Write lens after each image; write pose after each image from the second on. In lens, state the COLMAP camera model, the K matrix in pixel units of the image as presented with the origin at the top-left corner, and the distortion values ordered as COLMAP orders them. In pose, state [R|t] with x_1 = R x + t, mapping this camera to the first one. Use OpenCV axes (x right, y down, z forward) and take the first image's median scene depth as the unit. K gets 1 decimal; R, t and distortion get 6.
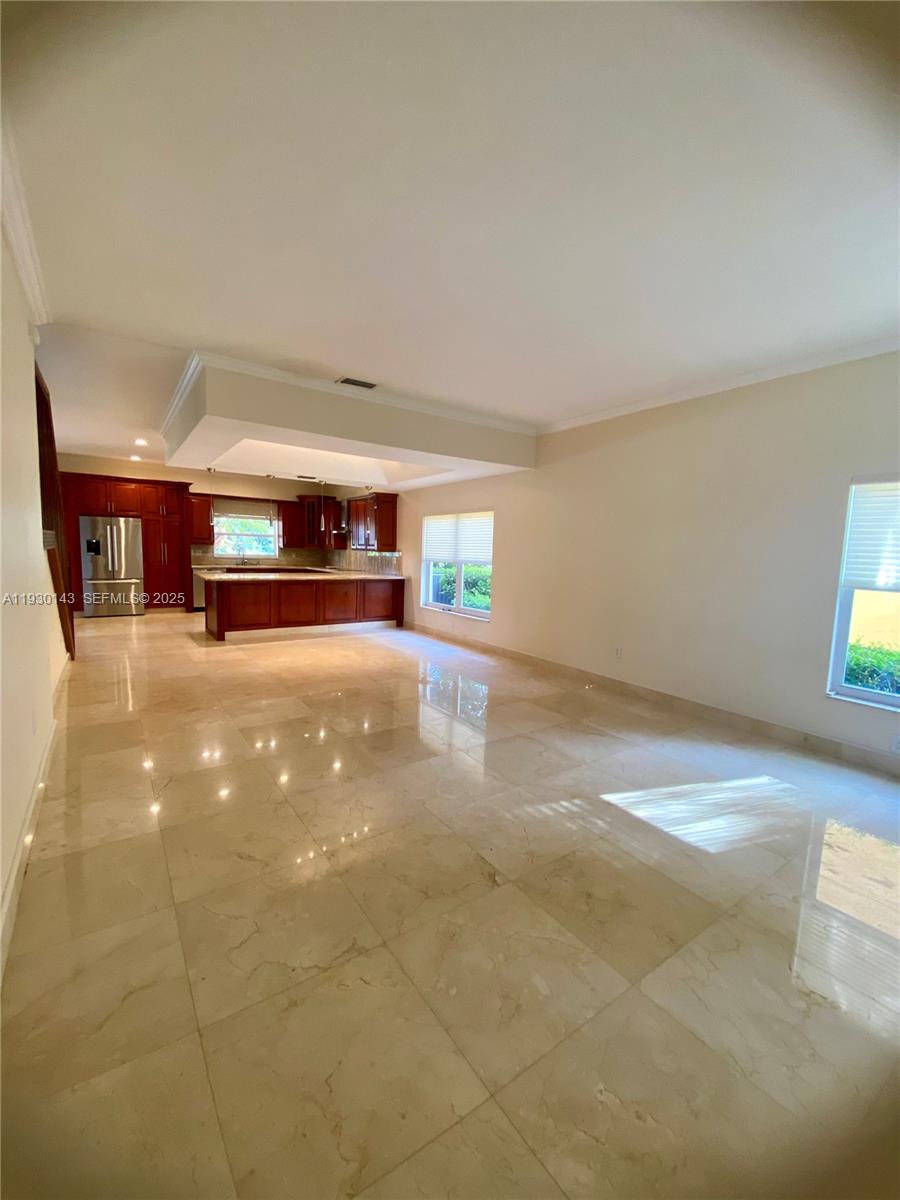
lens RADIAL K [[476.9, 0, 450.0], [0, 476.9, 600.0], [0, 0, 1]] dist [0.015271, -0.019807]
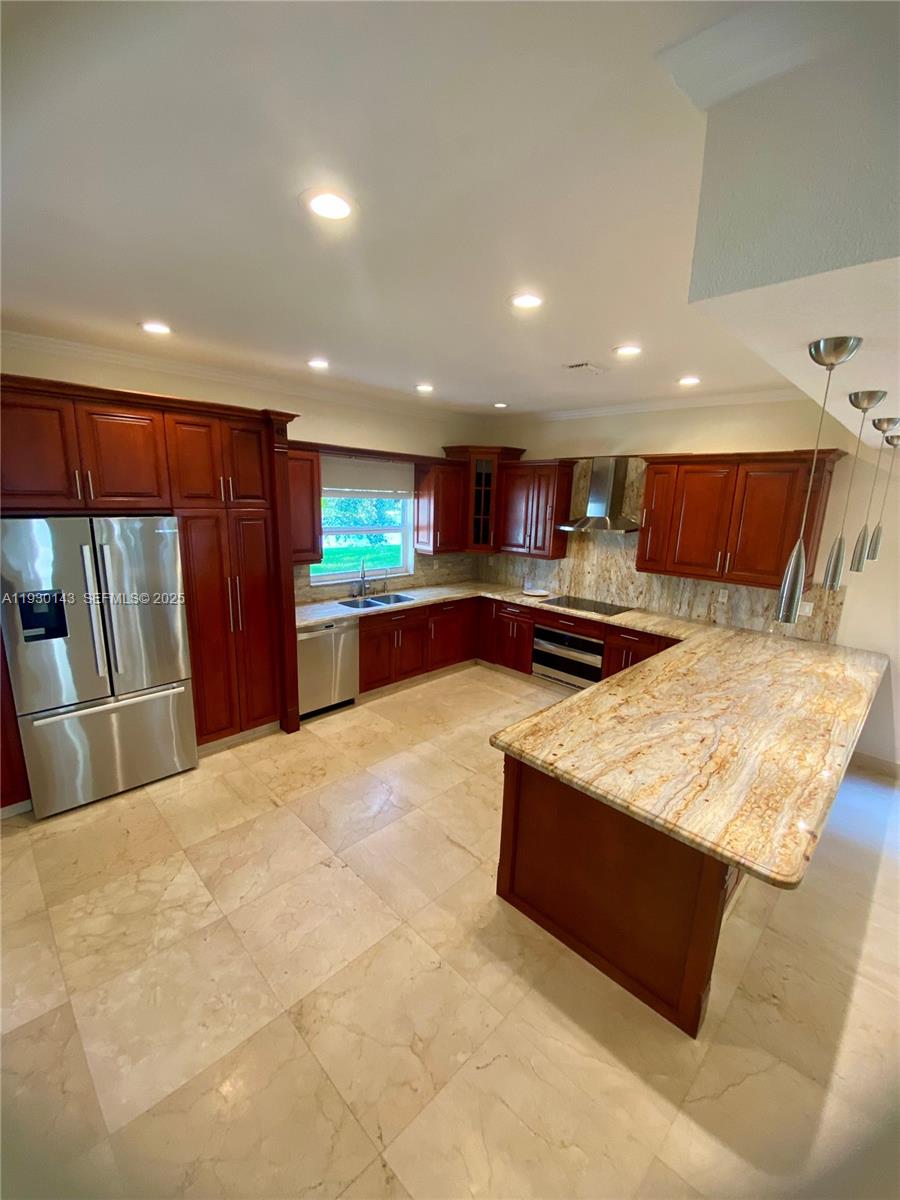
lens RADIAL K [[476.9, 0, 450.0], [0, 476.9, 600.0], [0, 0, 1]] dist [0.015271, -0.019807]
pose [[0.981765, -0.045231, 0.184639, -0.478289], [0.024316, 0.993182, 0.114007, -0.133594], [-0.188537, -0.107438, 0.976172, 0.568973]]
